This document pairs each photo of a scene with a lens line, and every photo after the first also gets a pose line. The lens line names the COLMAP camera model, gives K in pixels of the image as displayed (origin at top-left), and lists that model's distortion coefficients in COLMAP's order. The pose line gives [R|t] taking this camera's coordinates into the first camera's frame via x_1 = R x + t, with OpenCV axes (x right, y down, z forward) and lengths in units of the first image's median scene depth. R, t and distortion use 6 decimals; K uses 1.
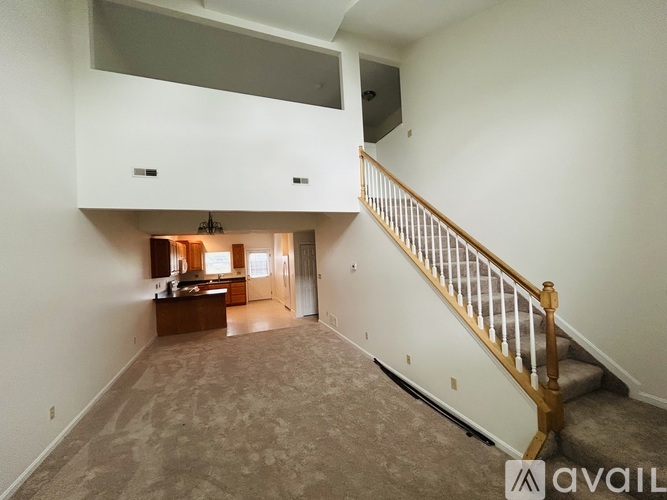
lens RADIAL K [[267.9, 0, 333.5], [0, 267.9, 250.0], [0, 0, 1]] dist [0.000116, 0.000012]
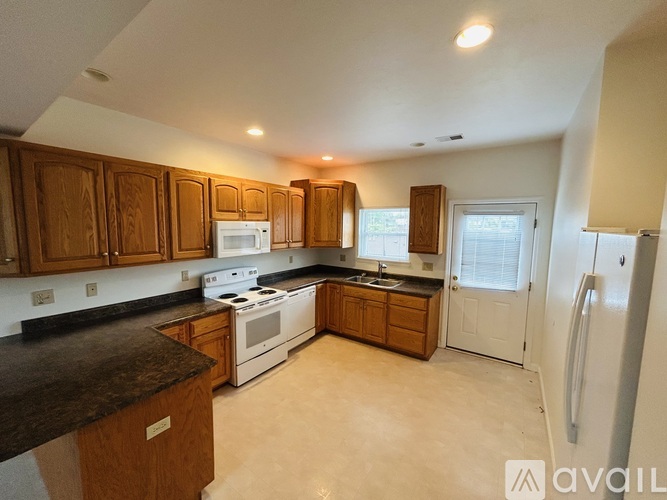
lens RADIAL K [[267.9, 0, 333.5], [0, 267.9, 250.0], [0, 0, 1]] dist [0.000116, 0.000012]
pose [[0.558004, 0.132724, -0.819155, -0.124214], [-0.027231, 0.989524, 0.141778, 0.014887], [0.829391, -0.056806, 0.555773, 0.695576]]
